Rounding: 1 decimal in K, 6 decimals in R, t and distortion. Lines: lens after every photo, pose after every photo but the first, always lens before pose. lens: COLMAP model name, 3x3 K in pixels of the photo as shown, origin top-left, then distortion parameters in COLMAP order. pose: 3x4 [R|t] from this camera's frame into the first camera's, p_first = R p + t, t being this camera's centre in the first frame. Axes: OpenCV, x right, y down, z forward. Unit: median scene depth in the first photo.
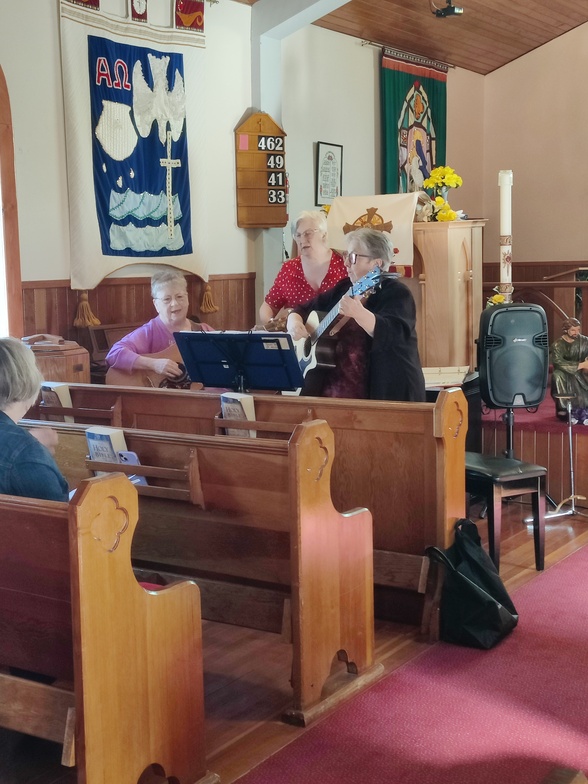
lens RADIAL K [[1140.5, 0, 293.6], [0, 1140.5, 391.8], [0, 0, 1]] dist [0.033167, 0.000000]
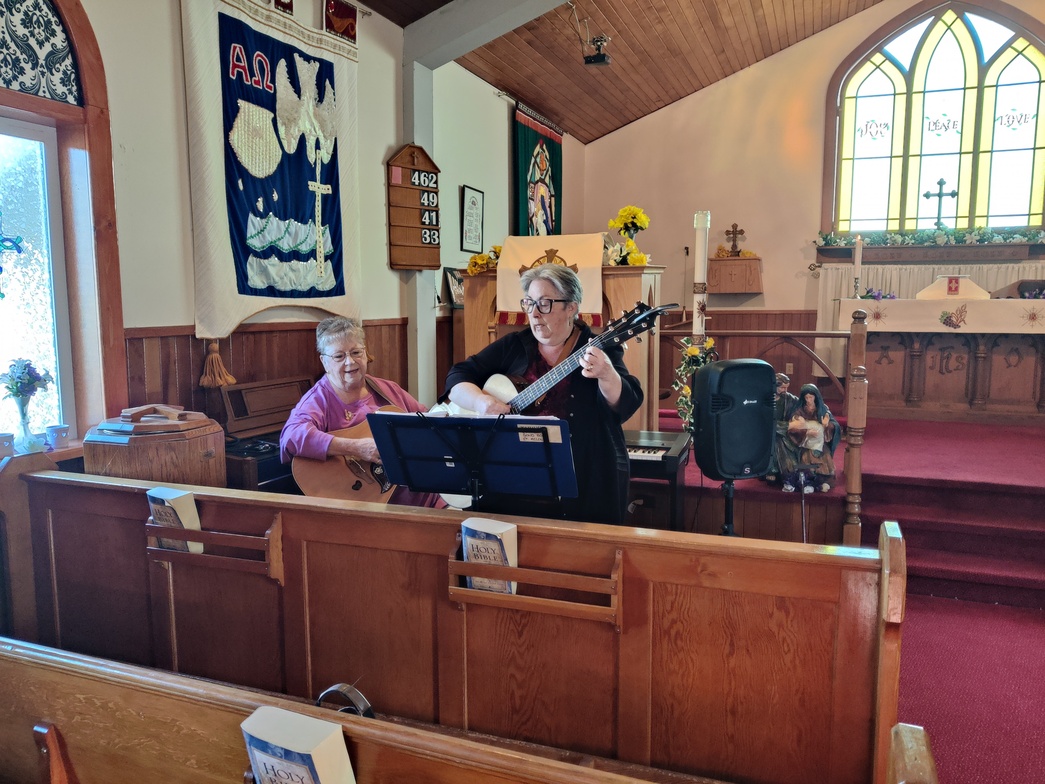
lens RADIAL K [[780.5, 0, 521.1], [0, 780.5, 394.1], [0, 0, 1]] dist [-0.004659, -0.007076]
pose [[0.978922, -0.004915, 0.204173, -0.083315], [0.006033, 0.999970, -0.004851, -0.045369], [-0.204143, 0.005980, 0.978923, 0.418543]]
